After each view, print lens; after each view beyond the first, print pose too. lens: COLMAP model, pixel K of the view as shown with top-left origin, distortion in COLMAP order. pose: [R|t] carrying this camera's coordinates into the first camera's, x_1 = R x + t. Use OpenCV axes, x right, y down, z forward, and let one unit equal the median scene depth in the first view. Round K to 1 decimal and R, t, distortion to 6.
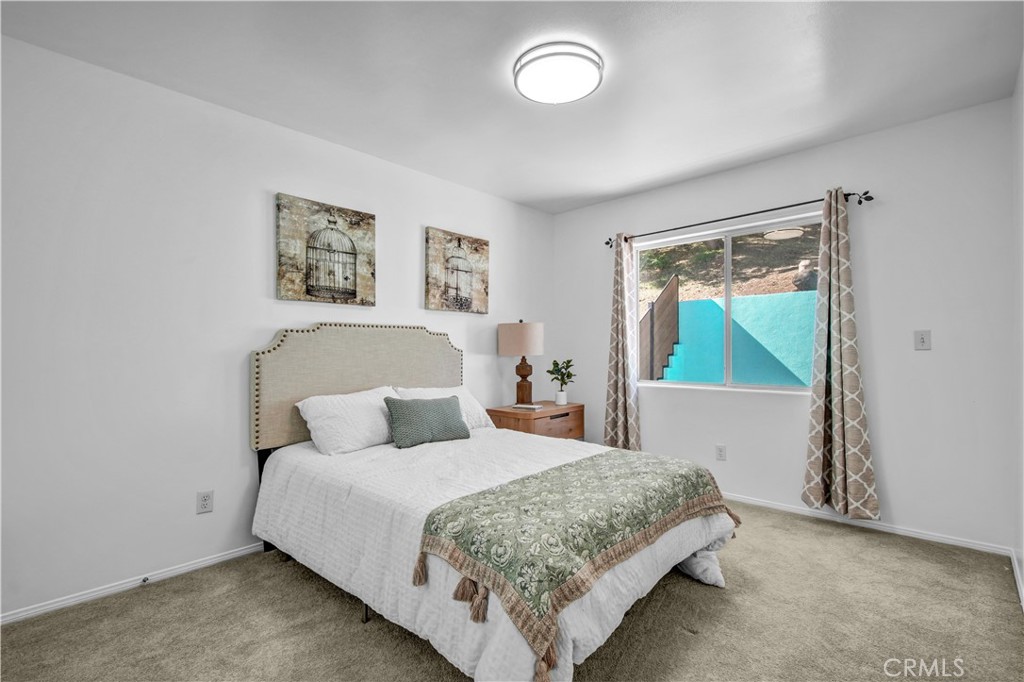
lens RADIAL K [[465.0, 0, 516.4], [0, 465.0, 345.8], [0, 0, 1]] dist [0.012742, -0.000279]
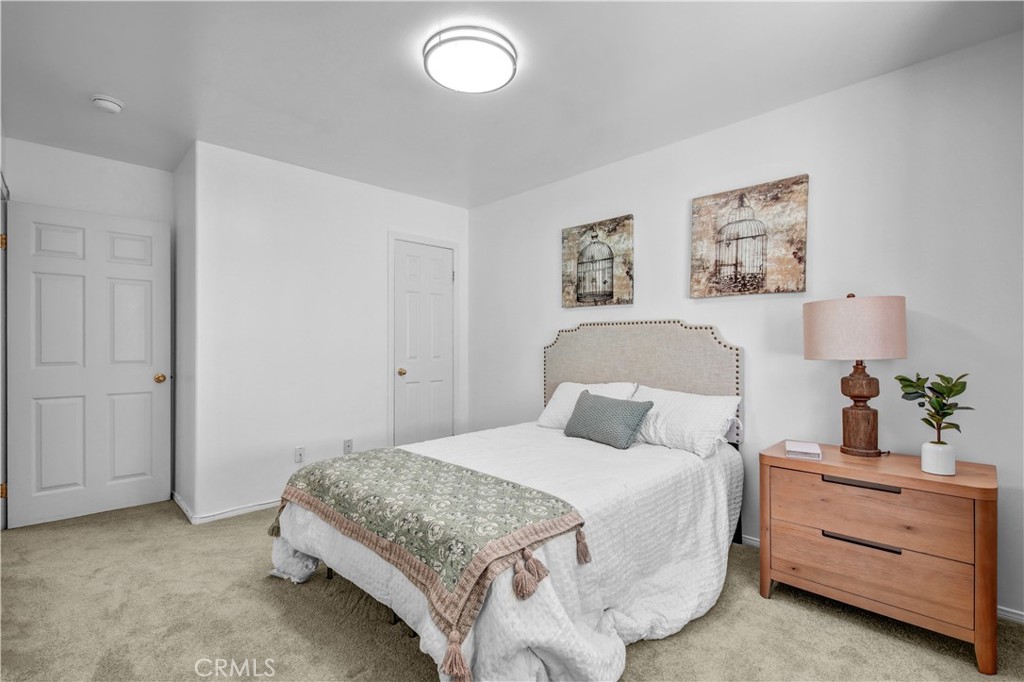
lens RADIAL K [[465.0, 0, 516.3], [0, 465.0, 340.6], [0, 0, 1]] dist [0.012742, -0.000279]
pose [[-0.040339, -0.005052, -0.999173, 0.748389], [0.001491, 0.999986, -0.005117, 0.001021], [0.999185, -0.001696, -0.040331, 0.816507]]
